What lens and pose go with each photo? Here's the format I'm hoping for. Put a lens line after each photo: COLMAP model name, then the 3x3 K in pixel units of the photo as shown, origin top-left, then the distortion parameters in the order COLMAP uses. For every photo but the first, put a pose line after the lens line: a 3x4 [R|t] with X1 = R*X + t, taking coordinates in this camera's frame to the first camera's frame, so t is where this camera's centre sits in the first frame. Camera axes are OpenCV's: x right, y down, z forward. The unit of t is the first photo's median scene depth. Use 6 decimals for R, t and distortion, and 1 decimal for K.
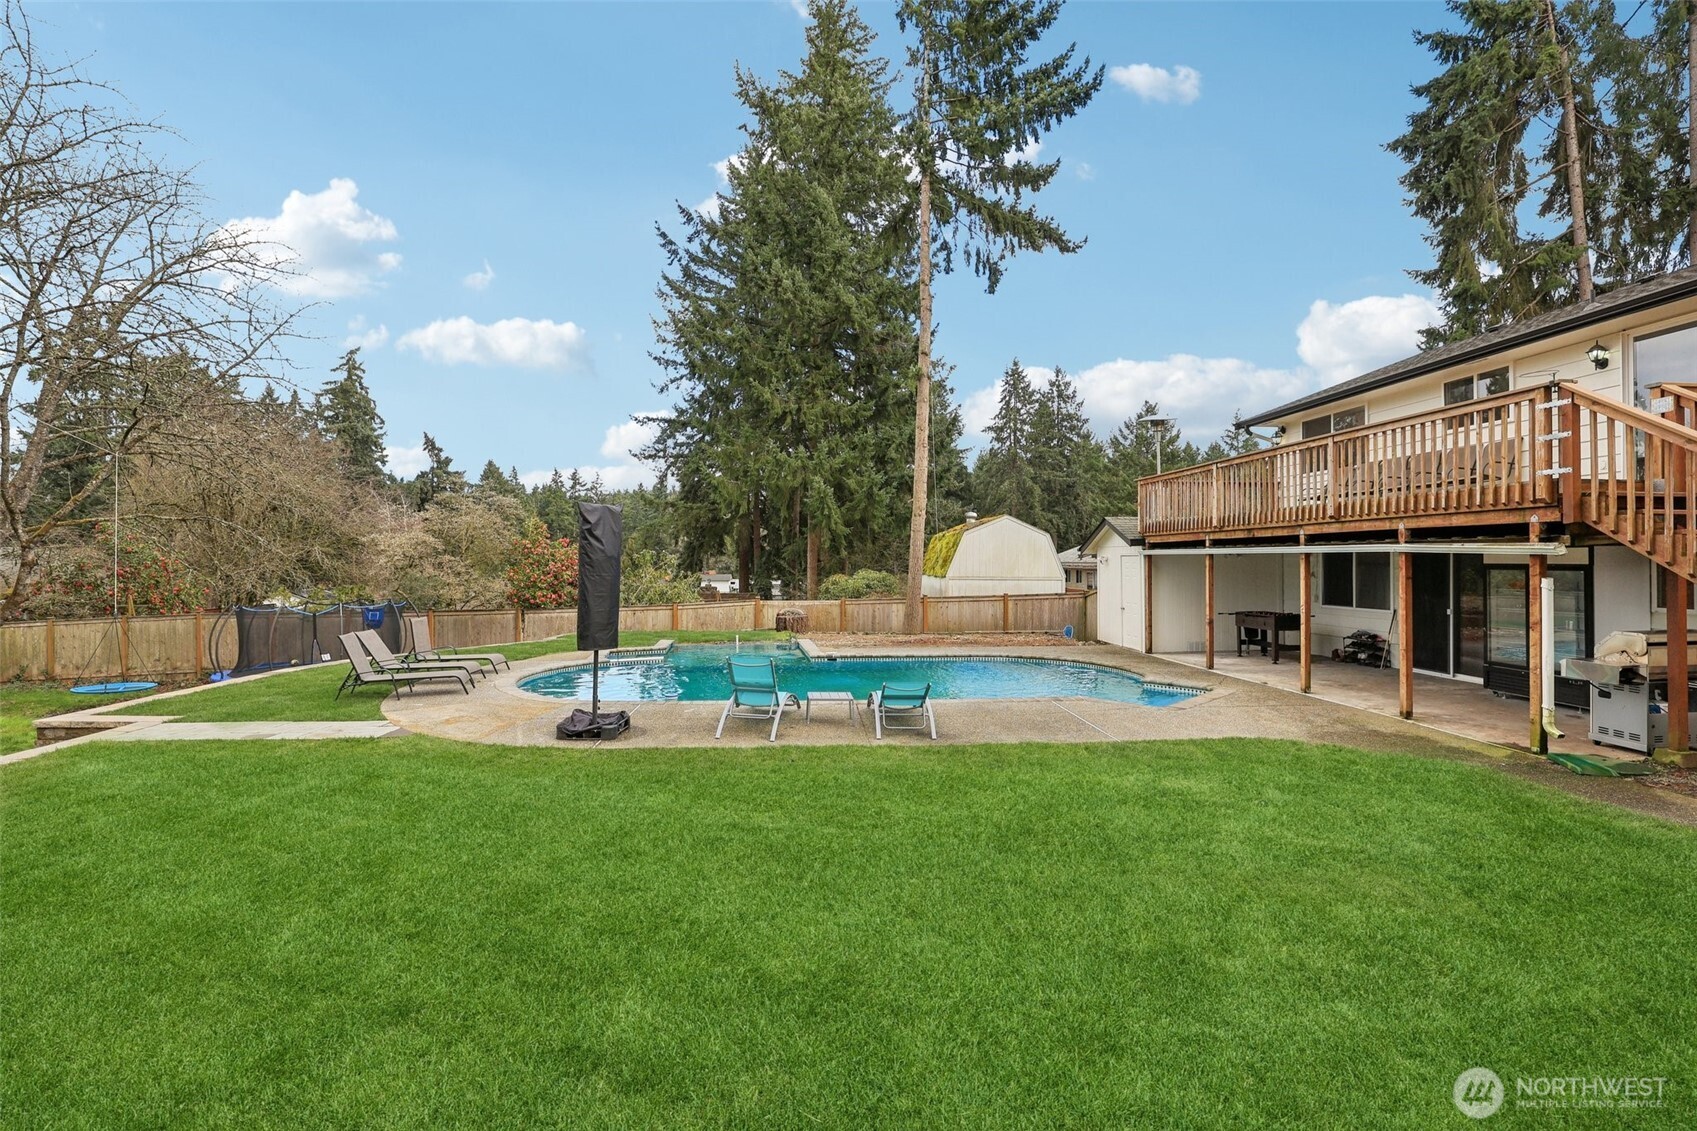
lens RADIAL K [[730.7, 0, 842.1], [0, 730.7, 553.1], [0, 0, 1]] dist [-0.027274, 0.008862]
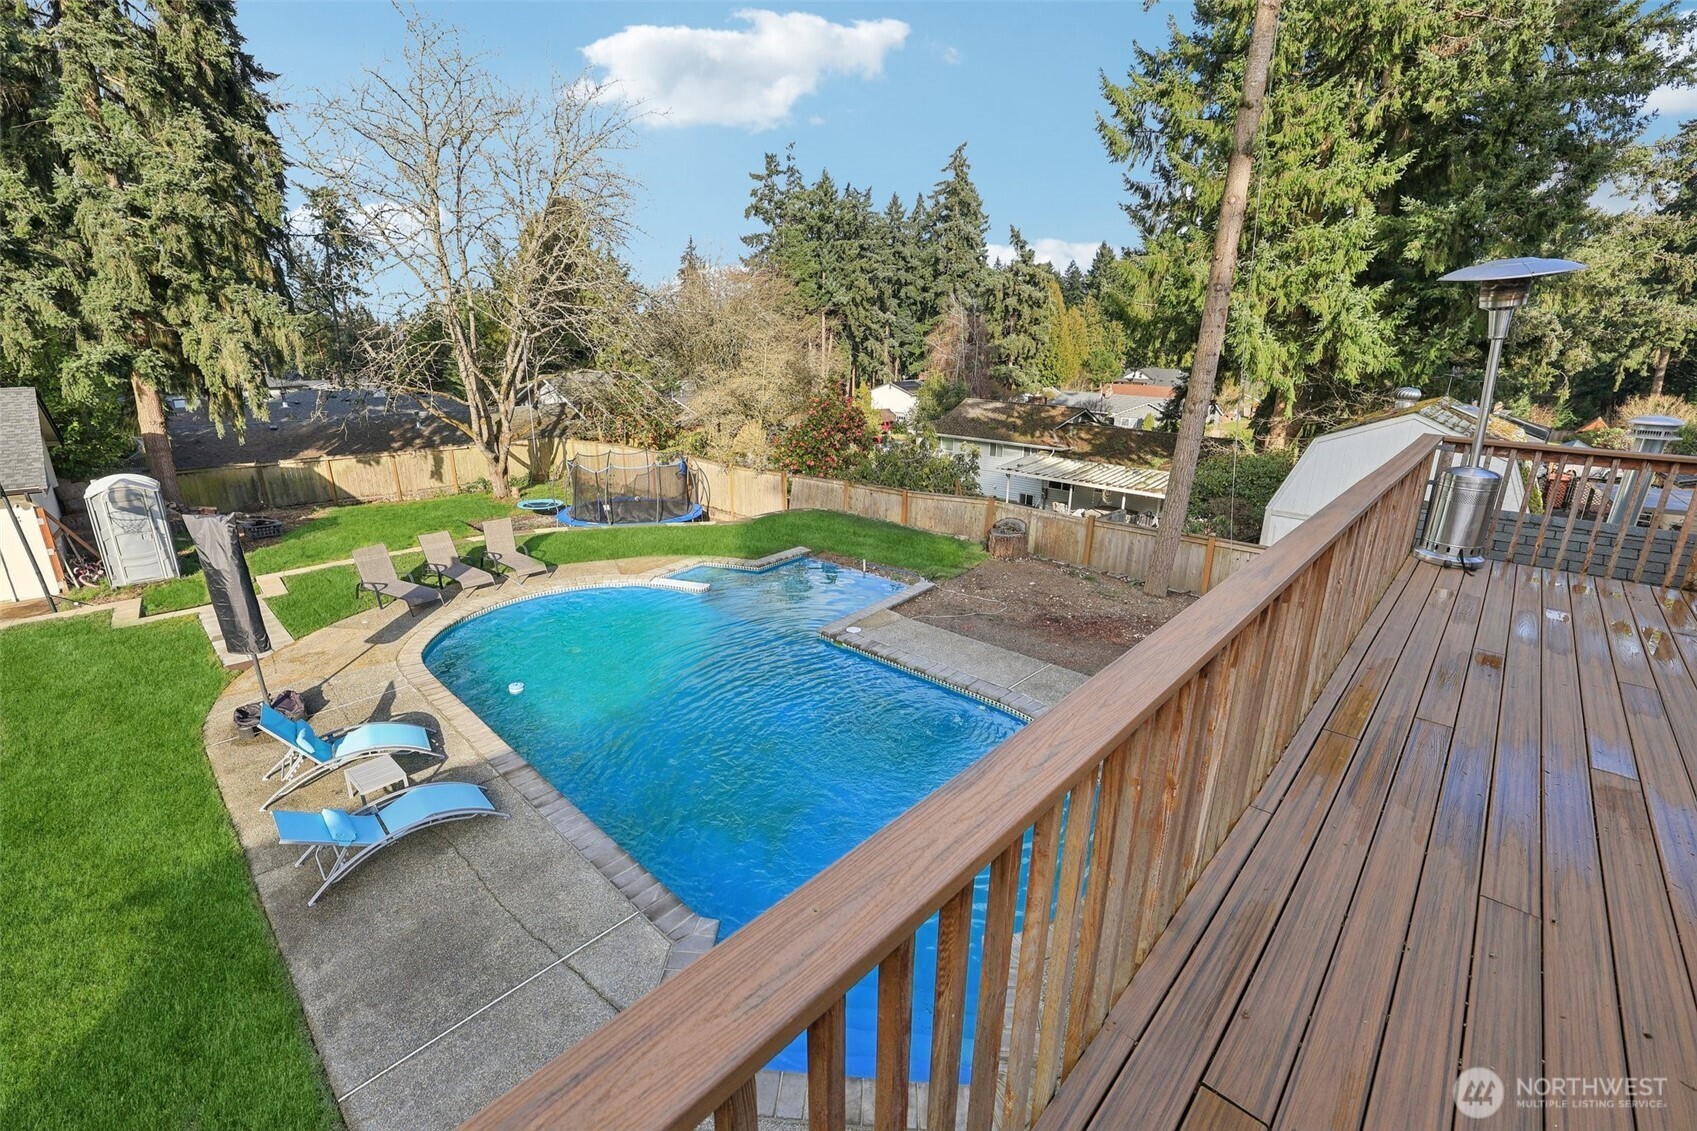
lens RADIAL K [[730.7, 0, 834.8], [0, 730.7, 556.4], [0, 0, 1]] dist [-0.027274, 0.008862]
pose [[0.683681, 0.204236, -0.700620, 0.318897], [0.009939, 0.957346, 0.288772, -0.102363], [0.729713, -0.204392, 0.652489, 0.348501]]
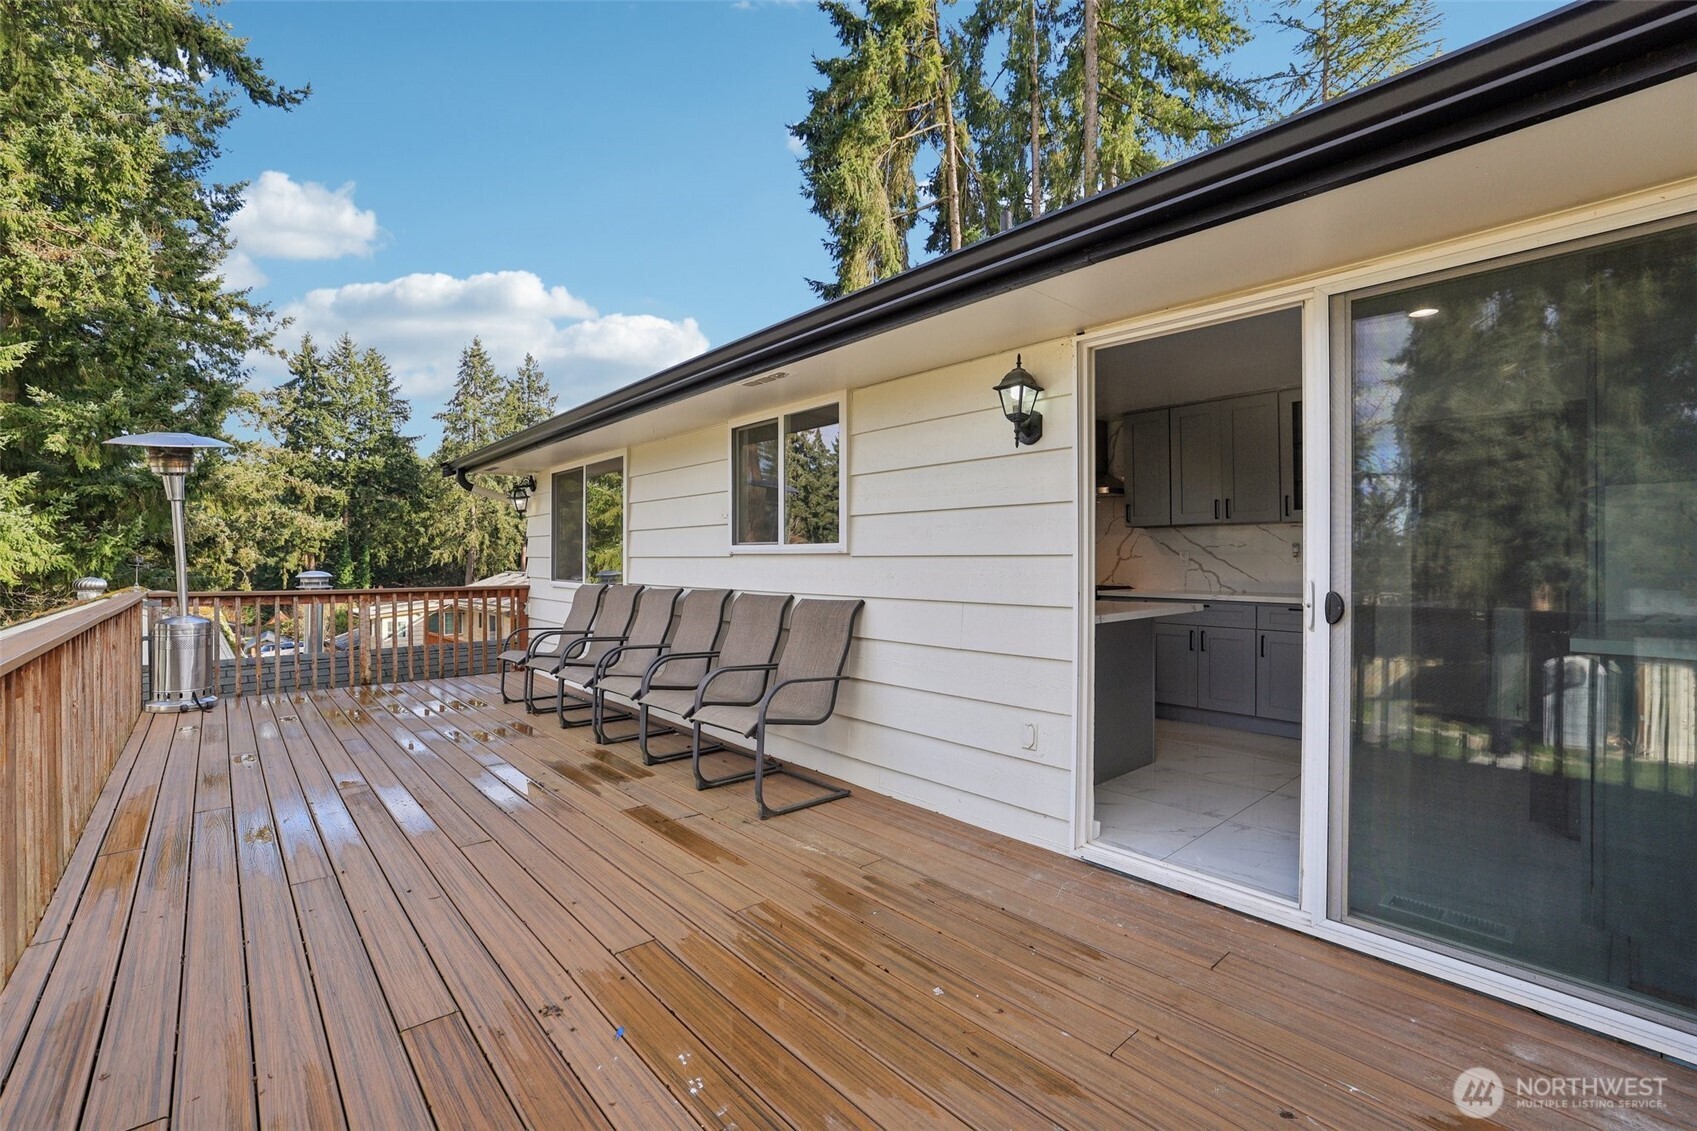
lens RADIAL K [[730.7, 0, 851.0], [0, 730.7, 566.9], [0, 0, 1]] dist [-0.027274, 0.008862]
pose [[0.788149, -0.011620, 0.615375, 0.320436], [-0.000966, 0.999797, 0.020116, -0.084252], [-0.615484, -0.016449, 0.787978, 0.319103]]
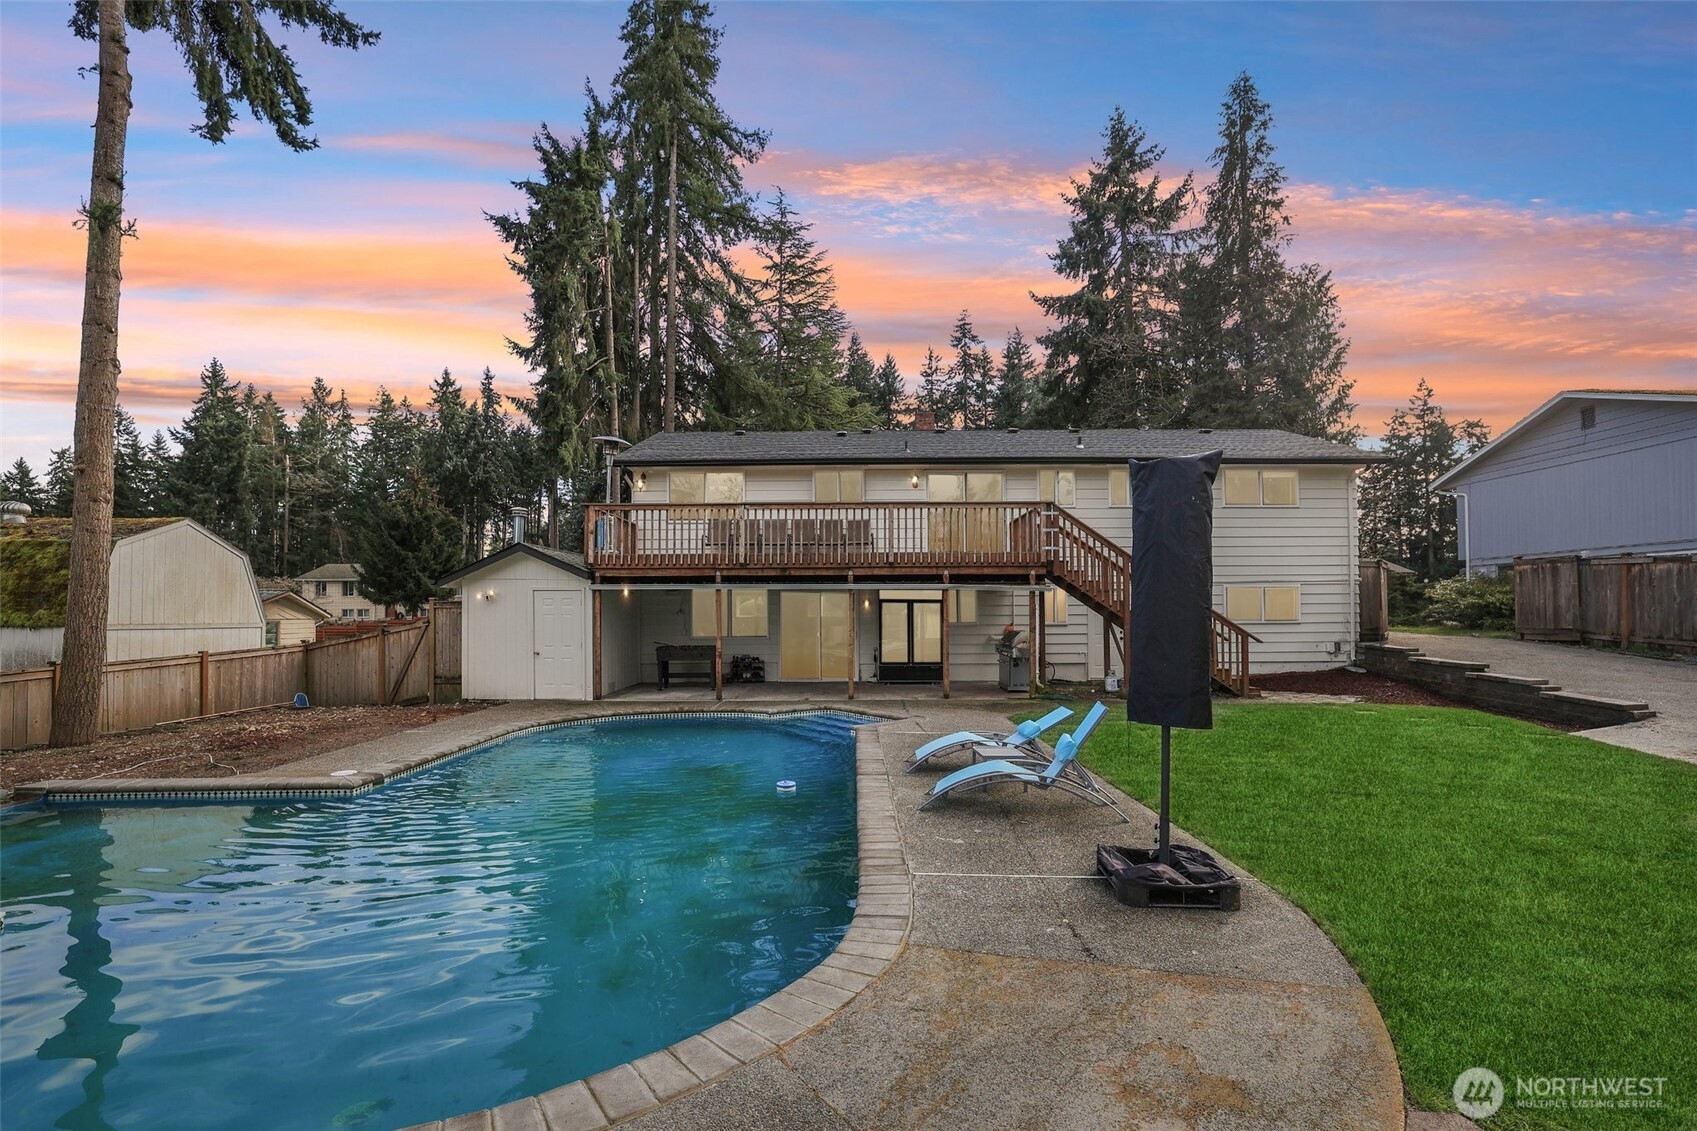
lens RADIAL K [[730.7, 0, 851.8], [0, 730.7, 566.8], [0, 0, 1]] dist [-0.027274, 0.008862]
pose [[0.076694, 0.051213, 0.995739, -0.287342], [-0.009238, 0.998674, -0.050652, 0.011118], [-0.997012, -0.005314, 0.077066, 0.401618]]
